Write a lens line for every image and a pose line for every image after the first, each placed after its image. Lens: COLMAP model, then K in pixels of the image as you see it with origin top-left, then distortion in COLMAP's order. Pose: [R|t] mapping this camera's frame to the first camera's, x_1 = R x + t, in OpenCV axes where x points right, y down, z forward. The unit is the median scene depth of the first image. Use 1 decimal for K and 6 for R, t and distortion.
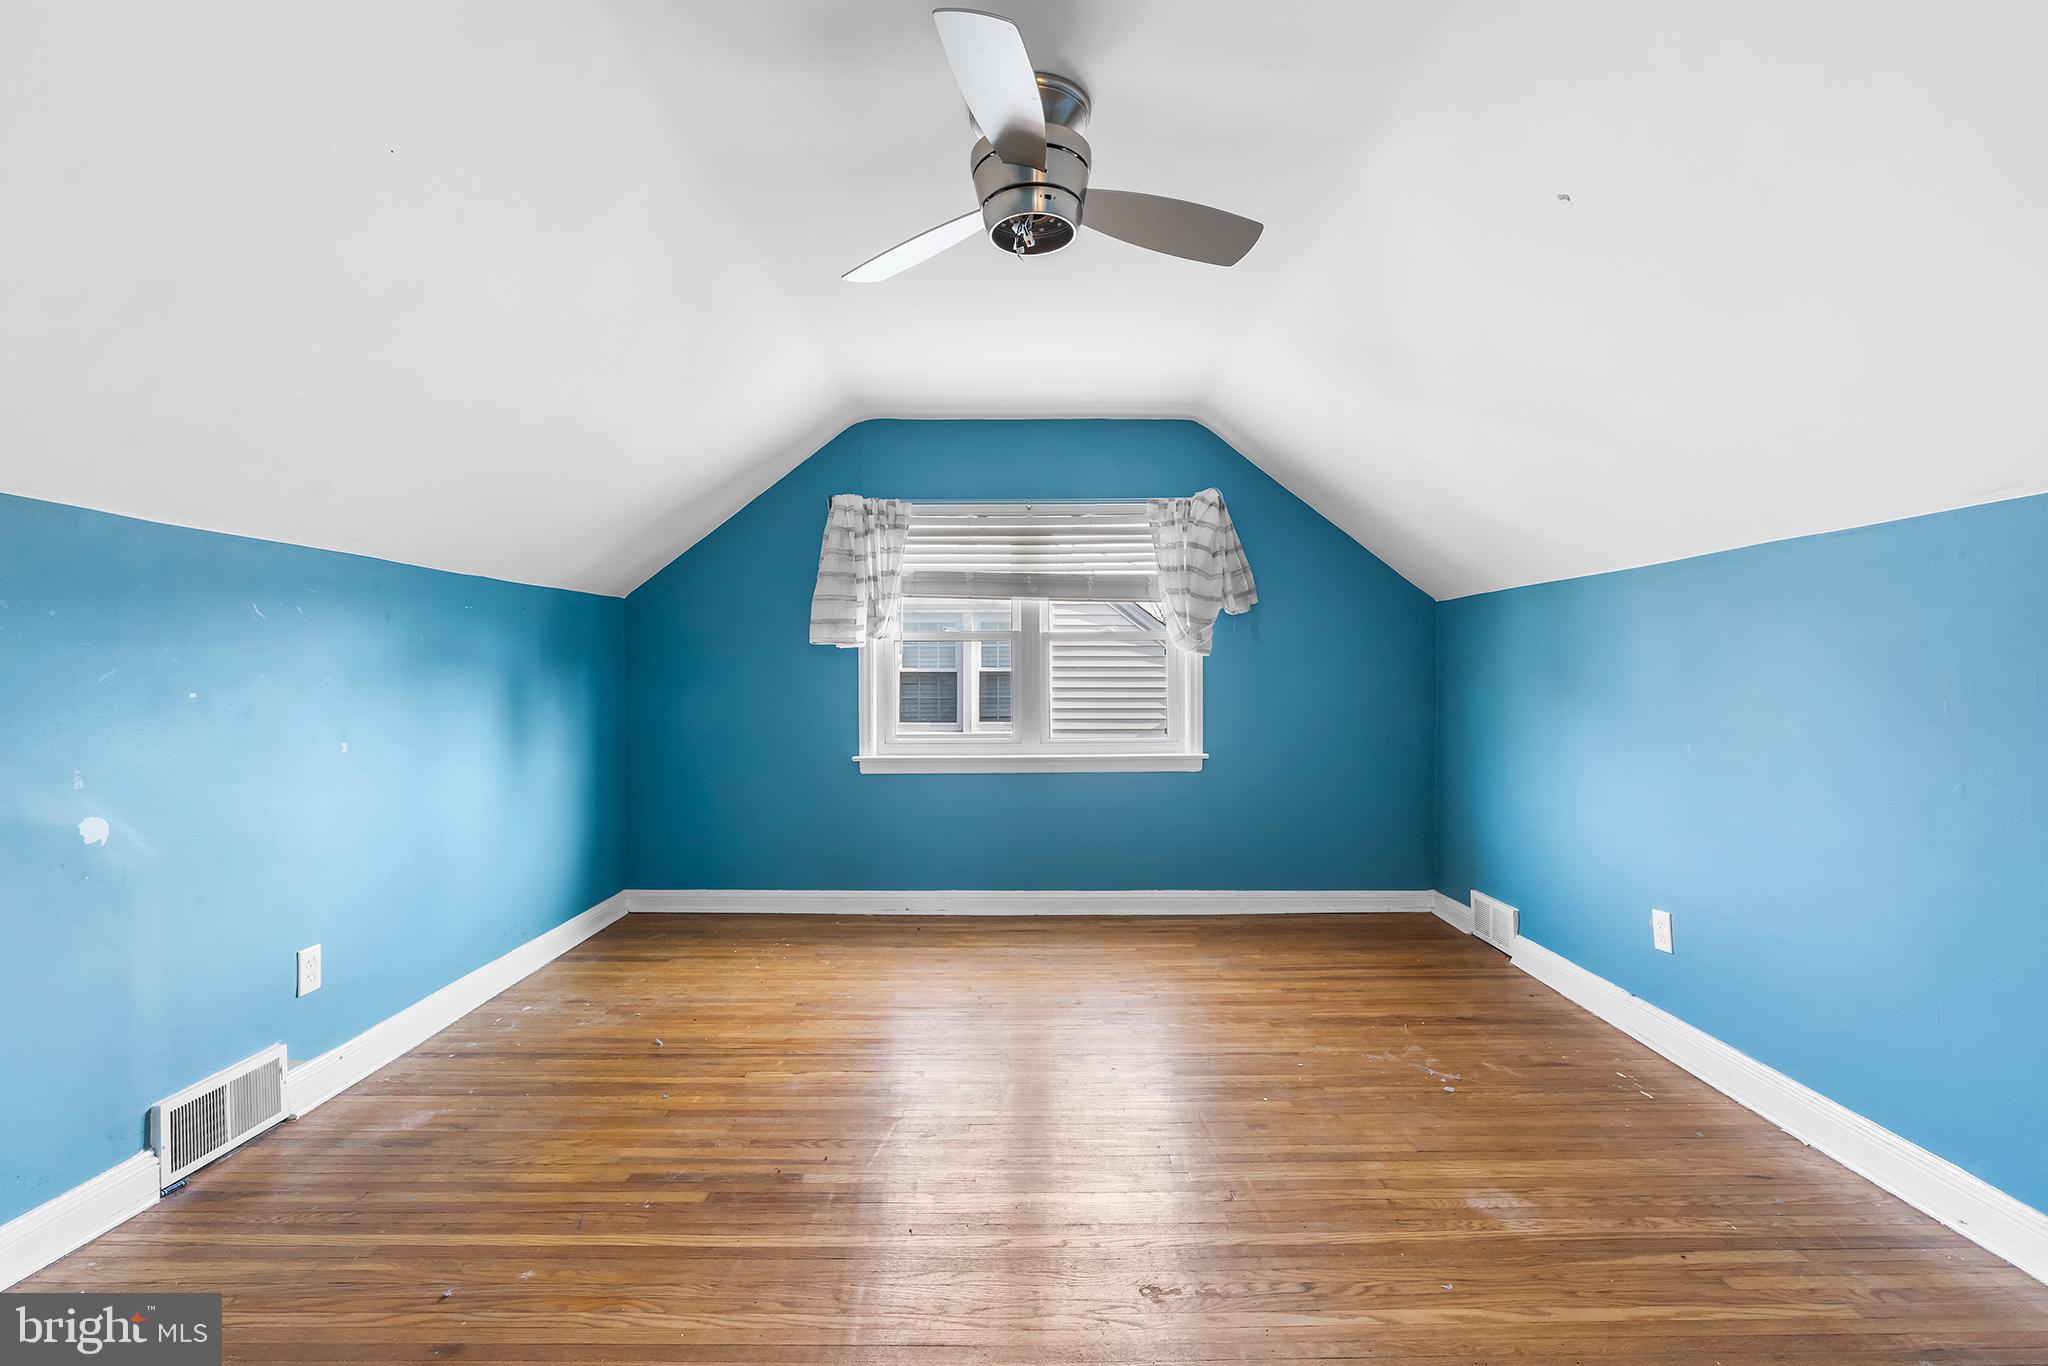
lens RADIAL K [[920.6, 0, 1016.2], [0, 920.6, 684.7], [0, 0, 1]] dist [0.003032, 0.000069]
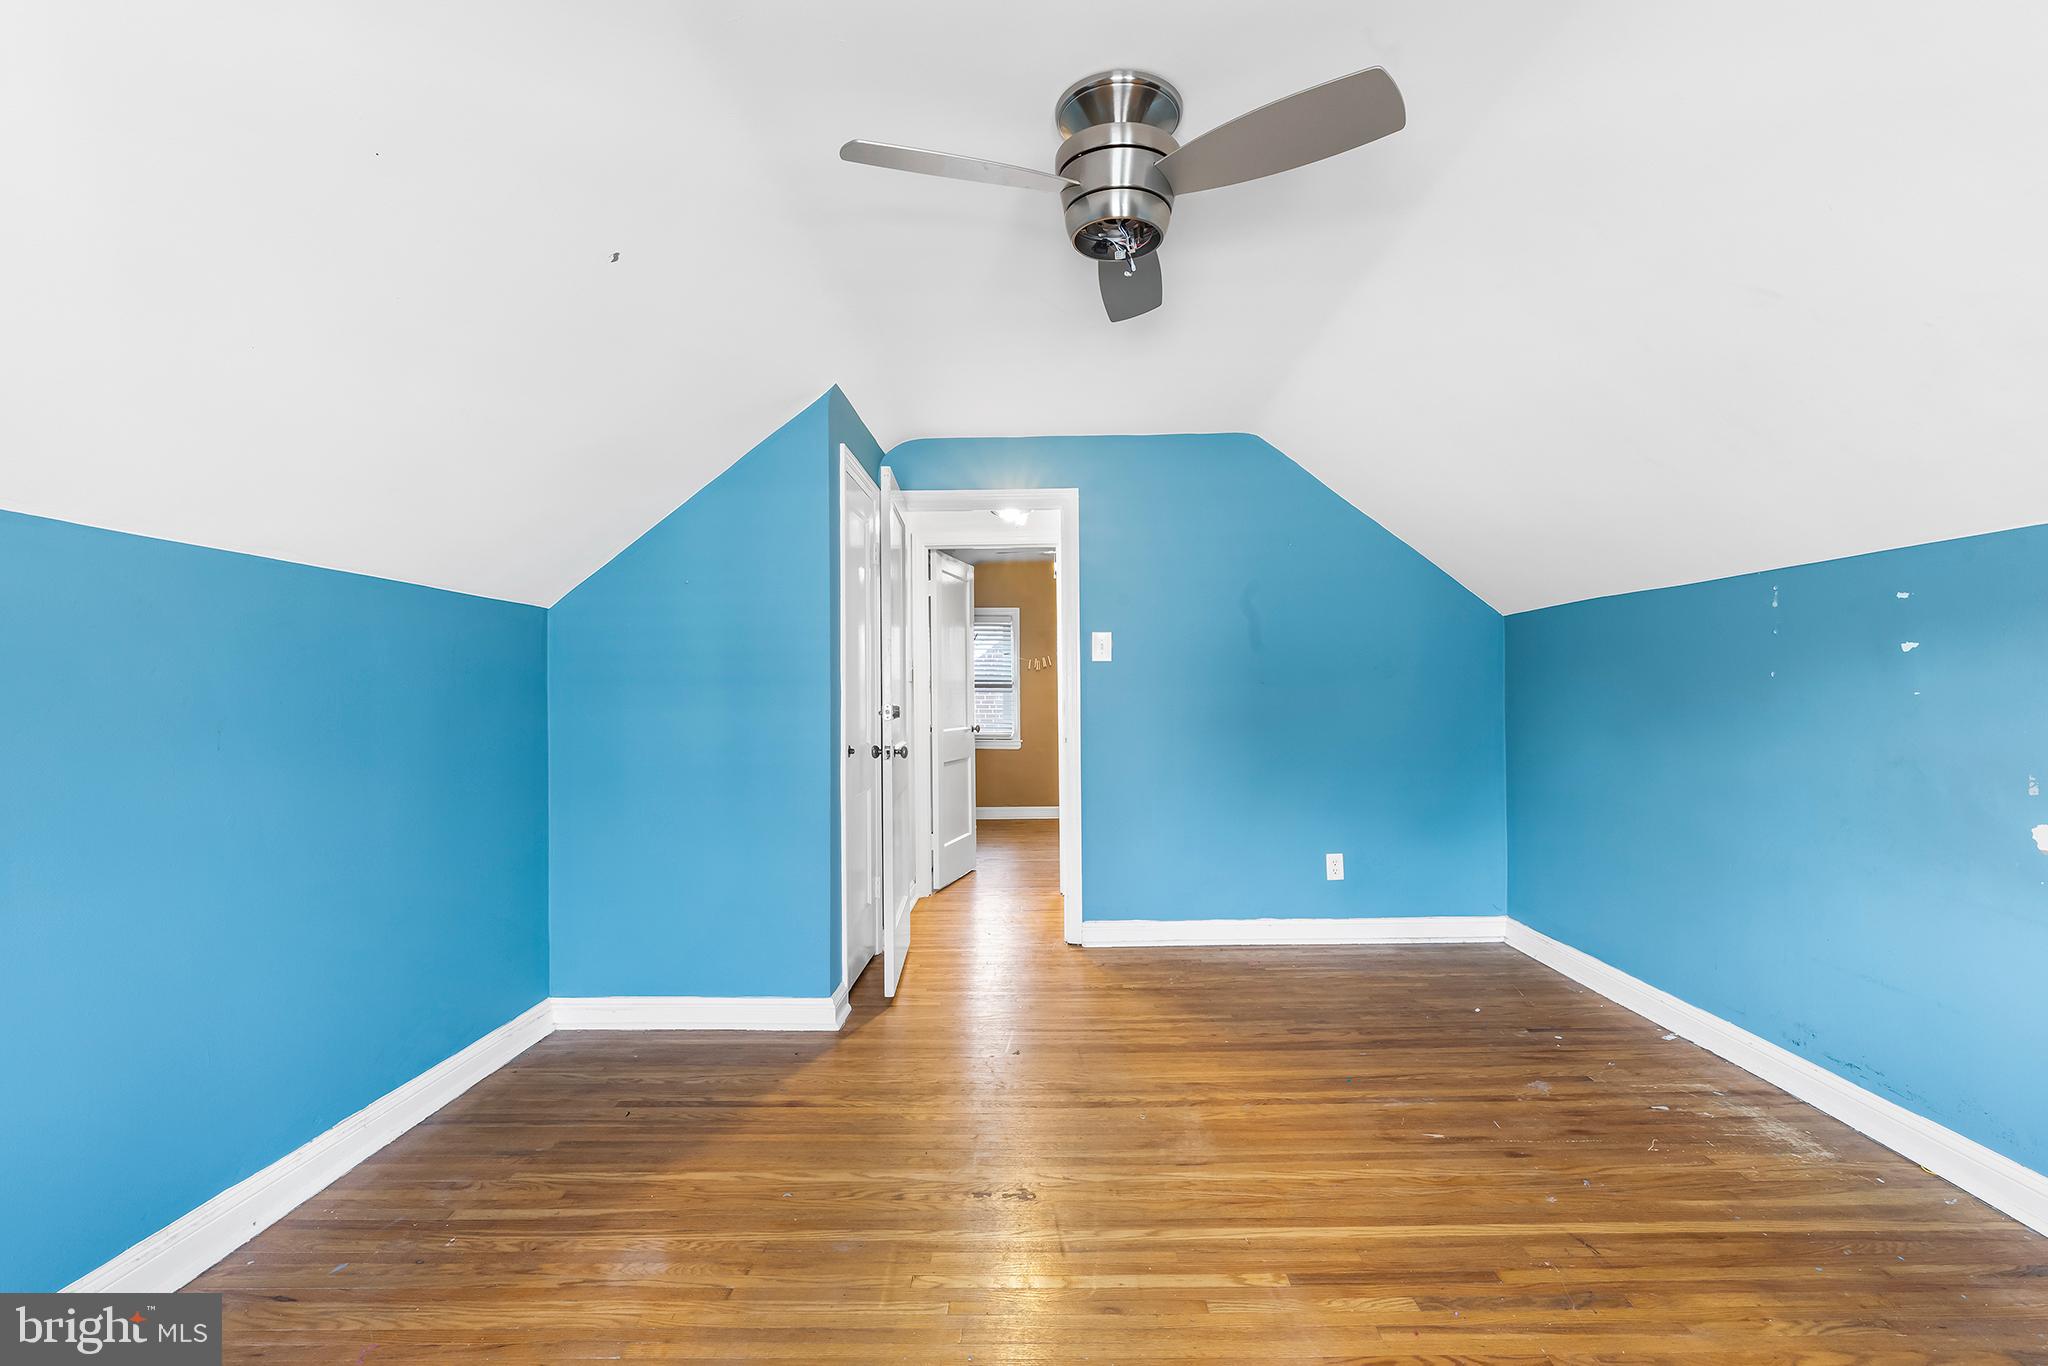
lens RADIAL K [[920.6, 0, 1034.0], [0, 920.6, 692.8], [0, 0, 1]] dist [0.003032, 0.000069]
pose [[-0.999907, 0.013638, 0.000677, 0.113805], [0.013640, 0.999899, 0.004048, -0.022145], [-0.000622, 0.004057, -0.999992, 2.026519]]
